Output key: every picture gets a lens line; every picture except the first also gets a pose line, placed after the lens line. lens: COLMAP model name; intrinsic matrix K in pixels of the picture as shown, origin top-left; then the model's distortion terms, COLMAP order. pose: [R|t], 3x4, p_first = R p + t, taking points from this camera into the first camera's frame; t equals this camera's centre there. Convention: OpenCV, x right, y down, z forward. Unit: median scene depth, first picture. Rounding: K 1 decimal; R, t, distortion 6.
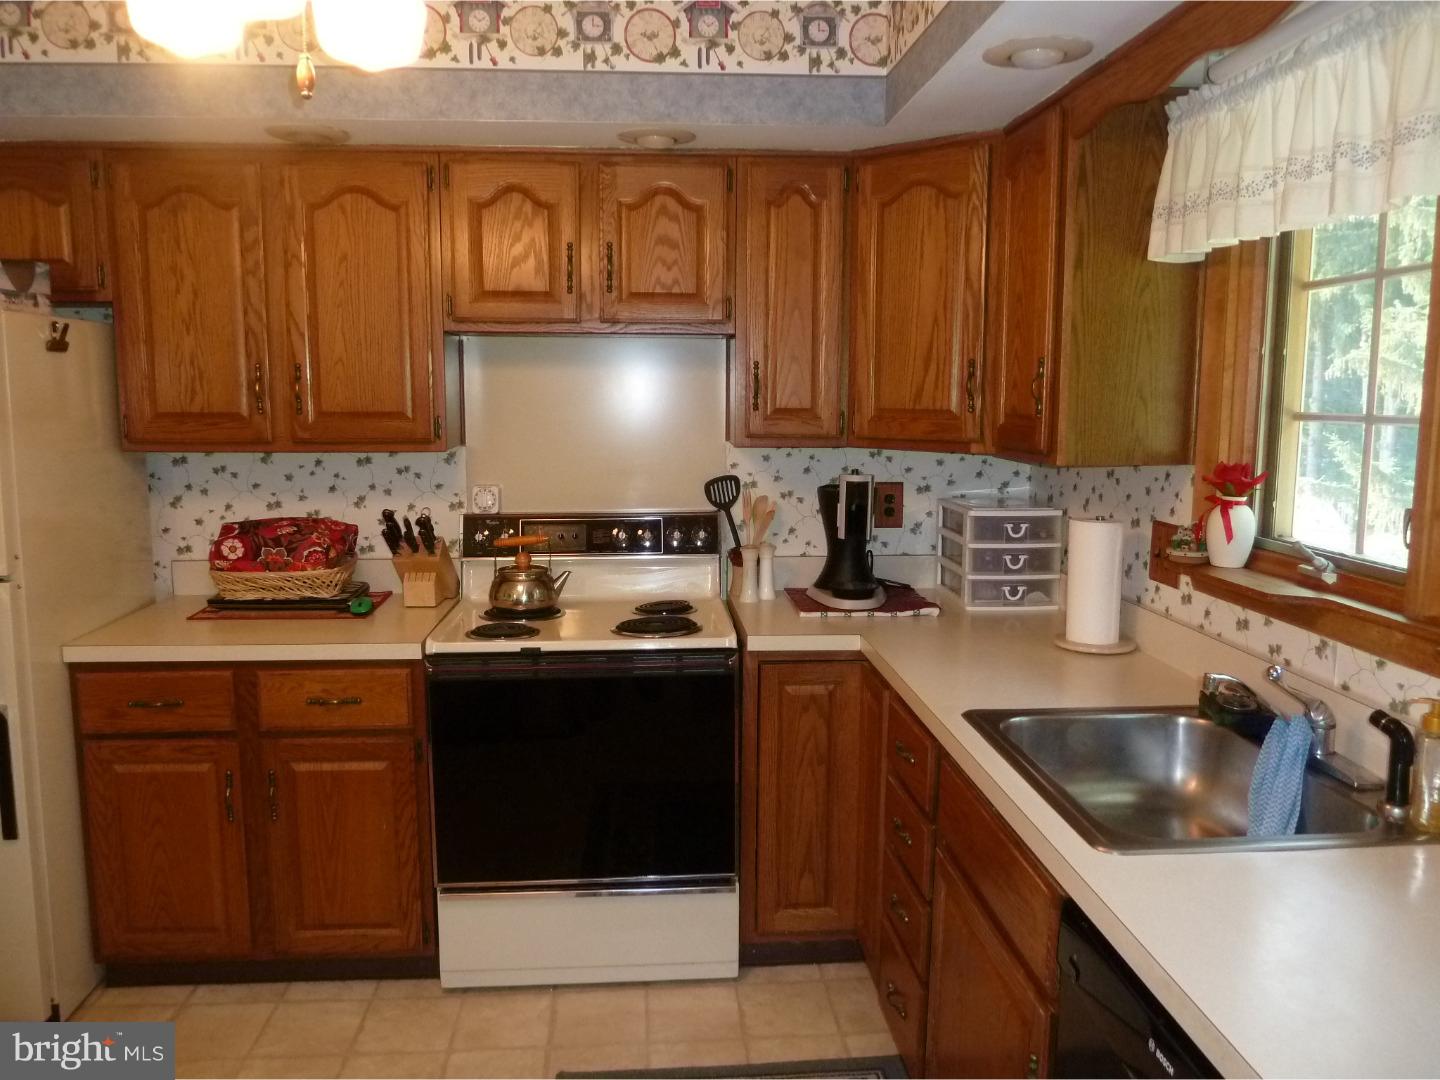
lens RADIAL K [[1067.8, 0, 710.6], [0, 1067.8, 534.2], [0, 0, 1]] dist [-0.038053, 0.009861]
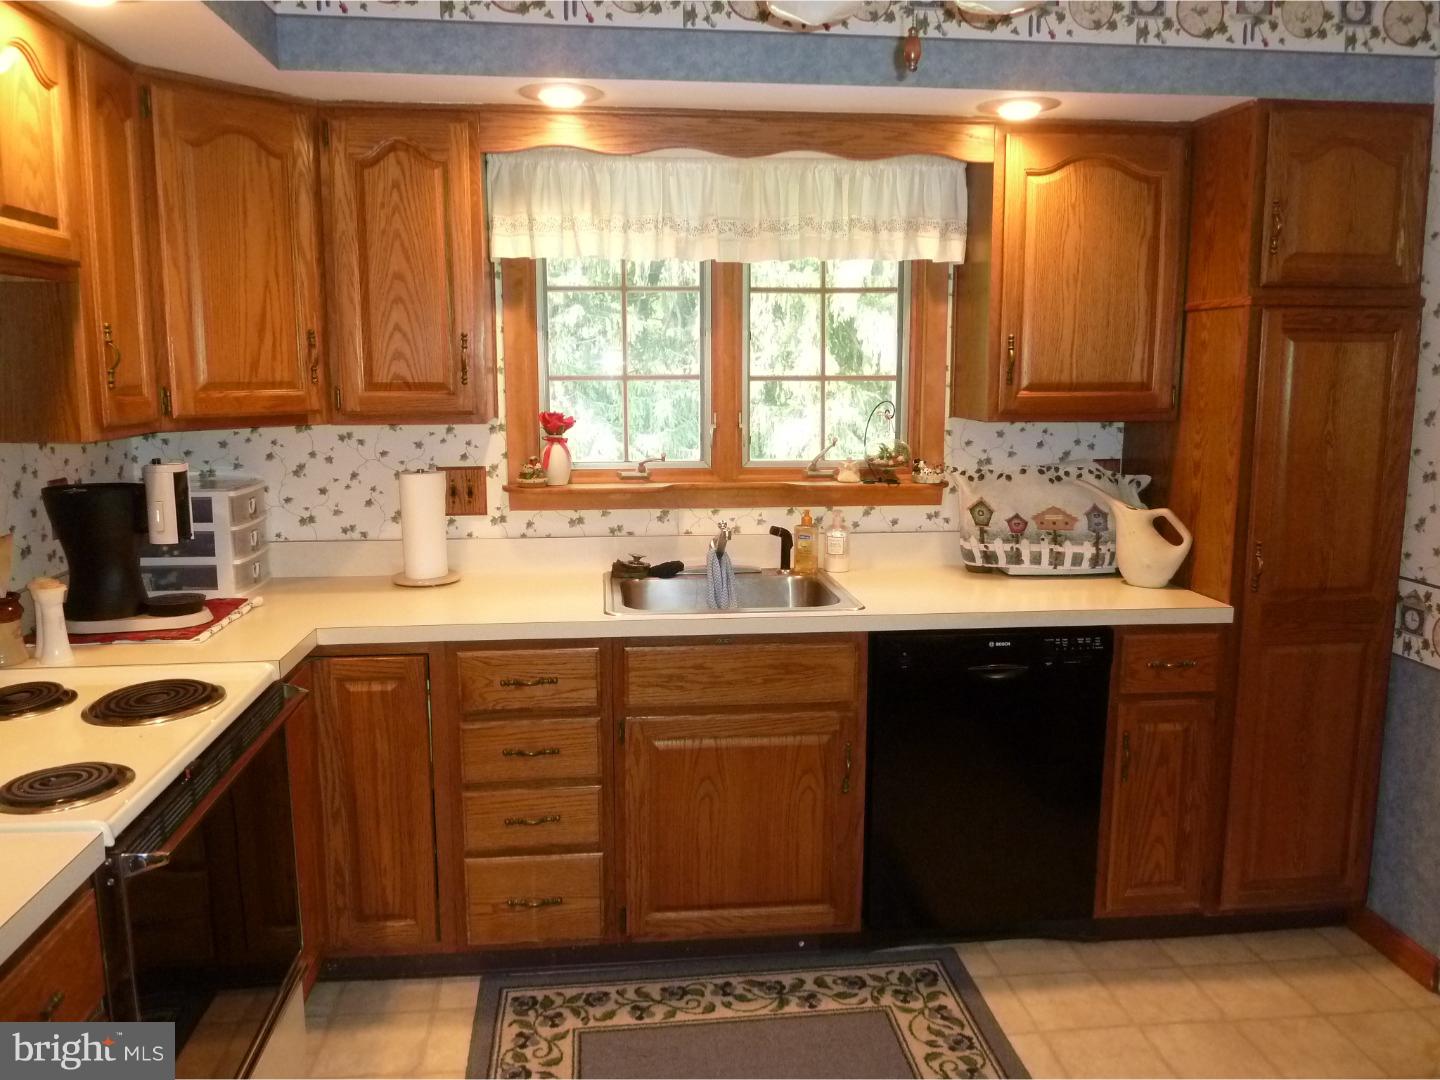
lens RADIAL K [[1067.8, 0, 710.6], [0, 1067.8, 534.2], [0, 0, 1]] dist [-0.038053, 0.009861]
pose [[-0.024061, -0.155888, 0.987482, -0.784485], [0.133905, 0.978364, 0.157711, -0.086005], [-0.990702, 0.136024, -0.002666, 0.676894]]
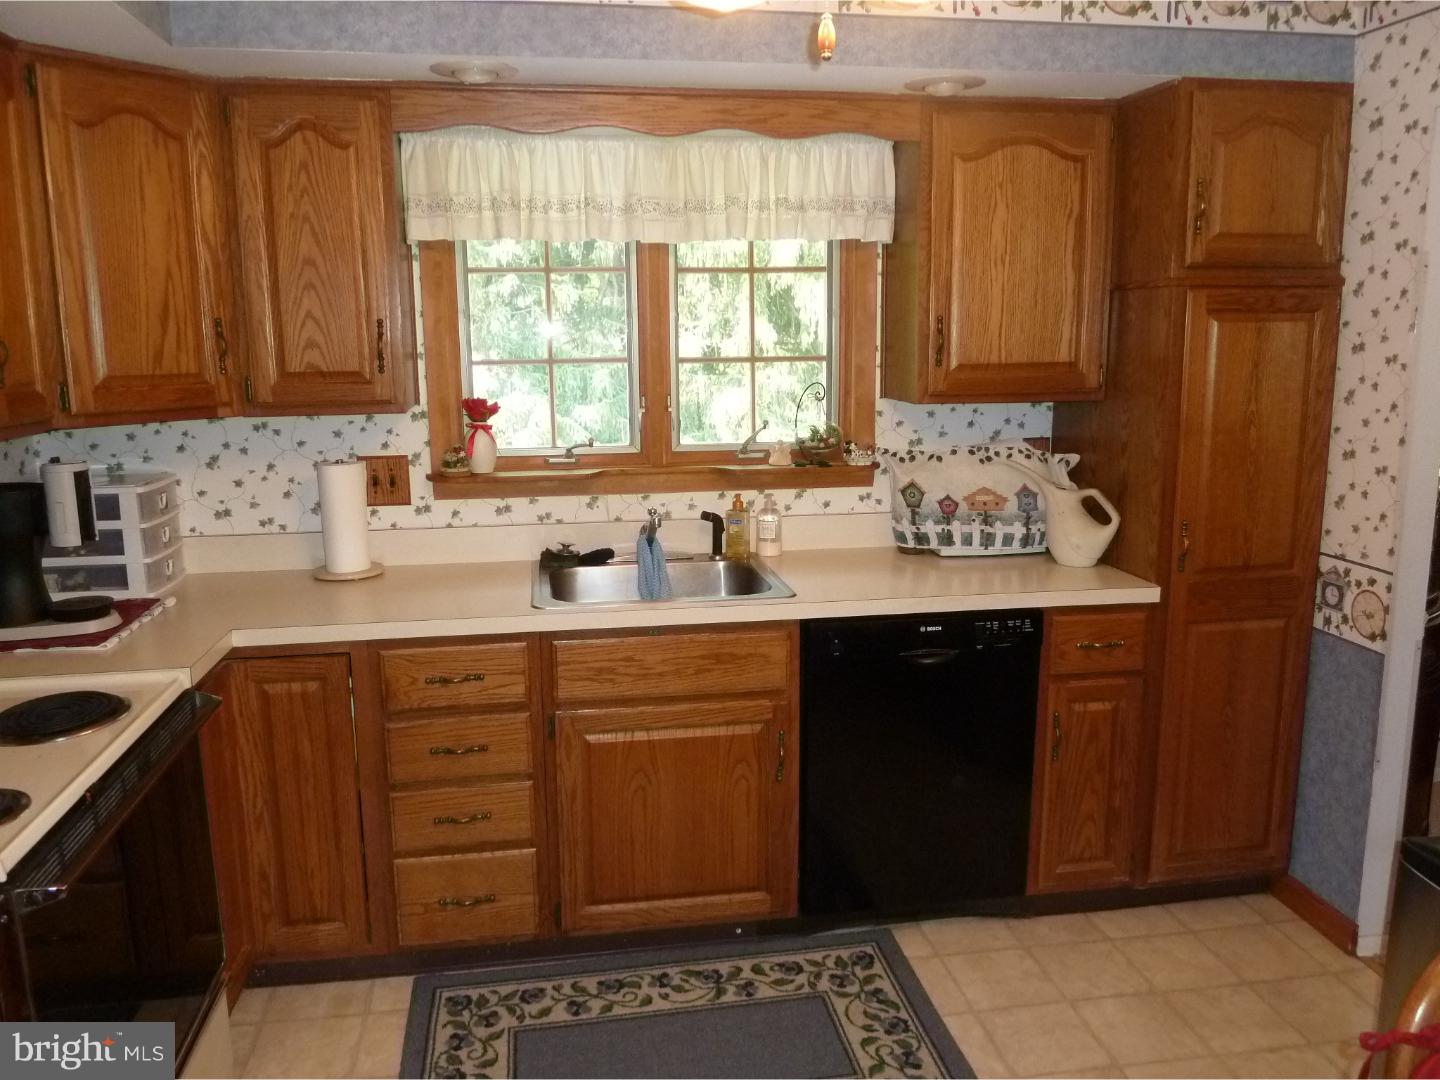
lens RADIAL K [[1067.8, 0, 710.6], [0, 1067.8, 534.2], [0, 0, 1]] dist [-0.038053, 0.009861]
pose [[-0.079964, -0.184958, 0.979488, -0.766206], [0.141398, 0.970593, 0.194821, -0.101367], [-0.986718, 0.154076, -0.051460, 0.660757]]
